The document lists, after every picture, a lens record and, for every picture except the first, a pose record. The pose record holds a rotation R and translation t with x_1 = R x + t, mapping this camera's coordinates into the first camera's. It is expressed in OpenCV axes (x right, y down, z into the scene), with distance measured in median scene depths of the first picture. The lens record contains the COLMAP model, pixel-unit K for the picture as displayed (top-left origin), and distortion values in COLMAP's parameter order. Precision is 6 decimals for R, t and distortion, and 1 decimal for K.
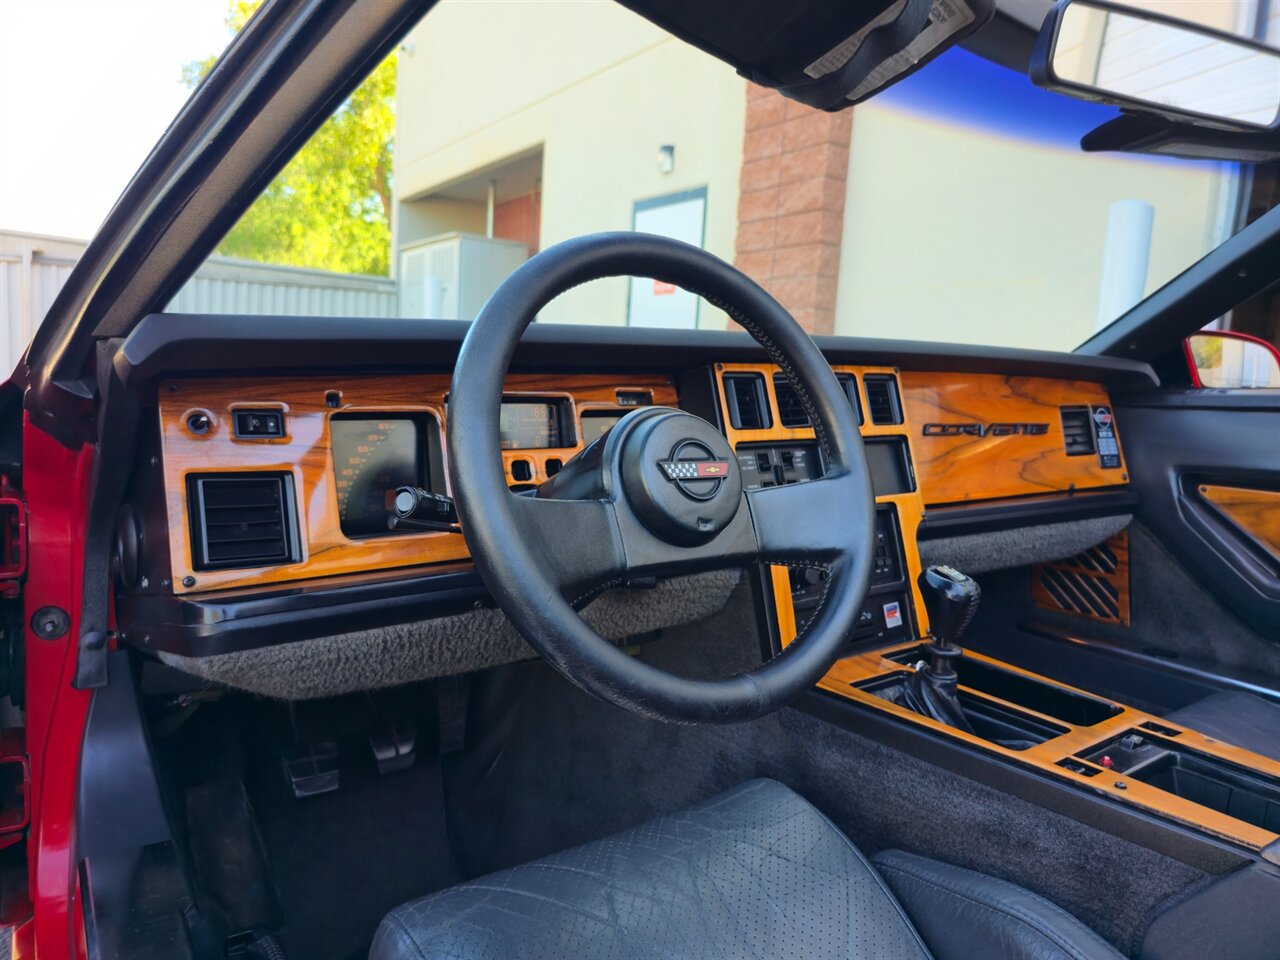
lens RADIAL K [[866.6, 0, 645.7], [0, 866.6, 456.8], [0, 0, 1]] dist [0.030545, -0.005473]
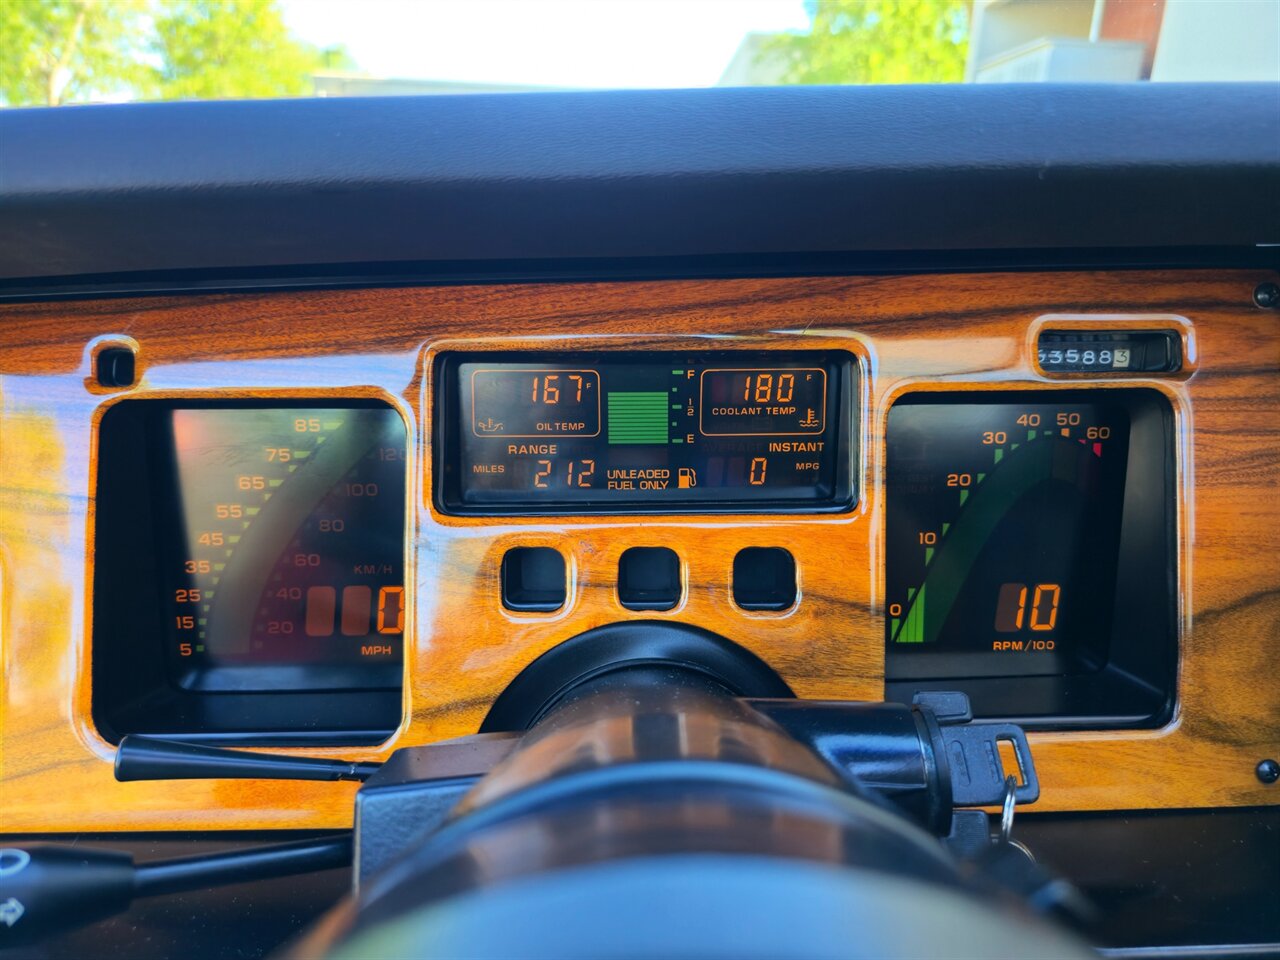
lens RADIAL K [[874.5, 0, 640.0], [0, 874.5, 480.0], [0, 0, 1]] dist [0.003678, -0.013244]
pose [[0.810644, 0.150722, -0.565809, 0.026352], [-0.036745, 0.977493, 0.207743, -0.064308], [0.584385, -0.147615, 0.797937, 0.513631]]
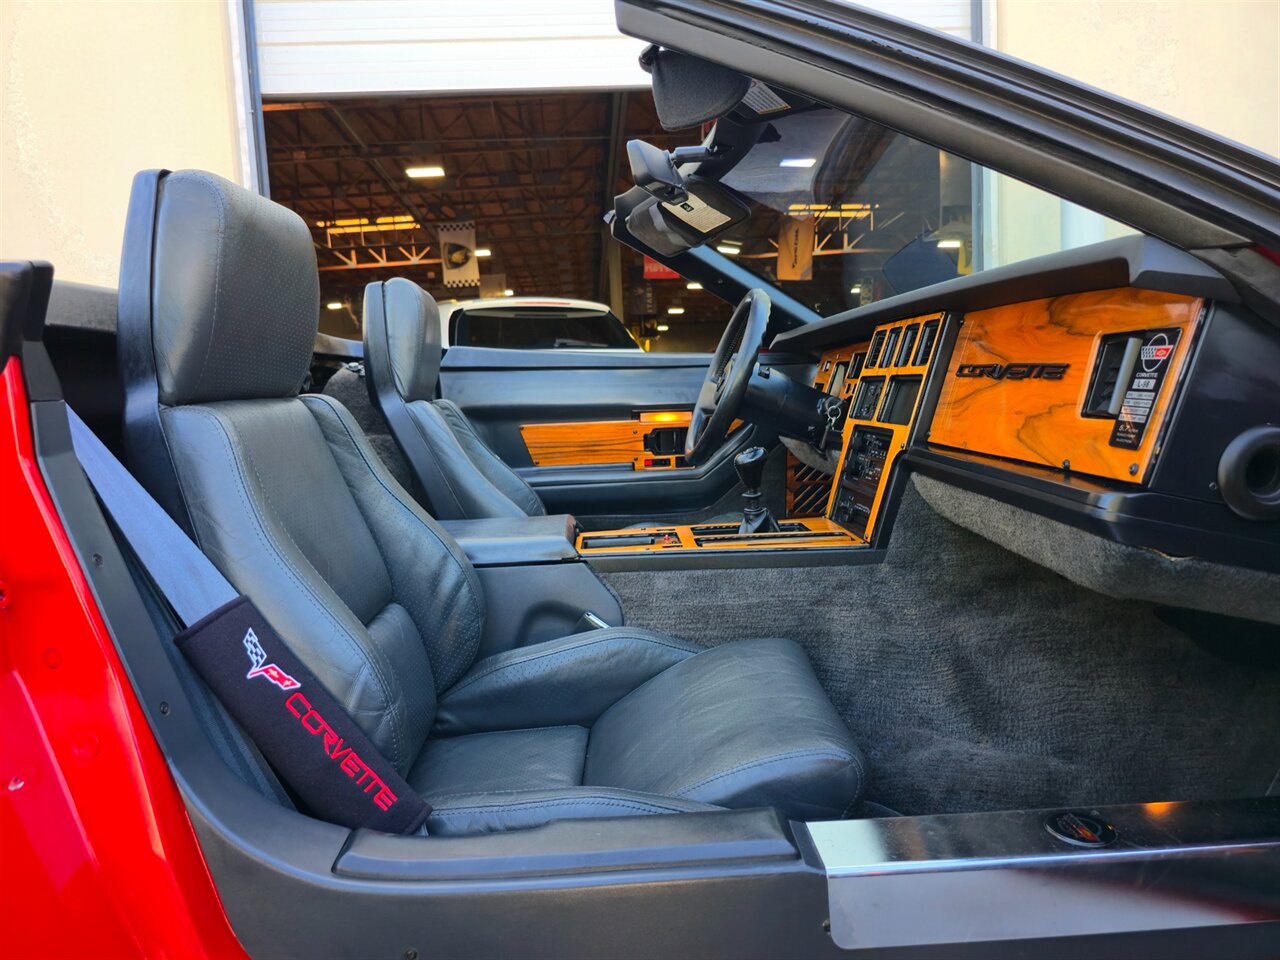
lens RADIAL K [[859.3, 0, 645.3], [0, 859.3, 450.1], [0, 0, 1]] dist [0.042566, 0.001679]
pose [[-0.538318, 0.072927, -0.839581, 1.285720], [-0.047763, 0.992007, 0.116792, -0.037733], [0.841387, 0.102972, -0.530532, 1.176048]]
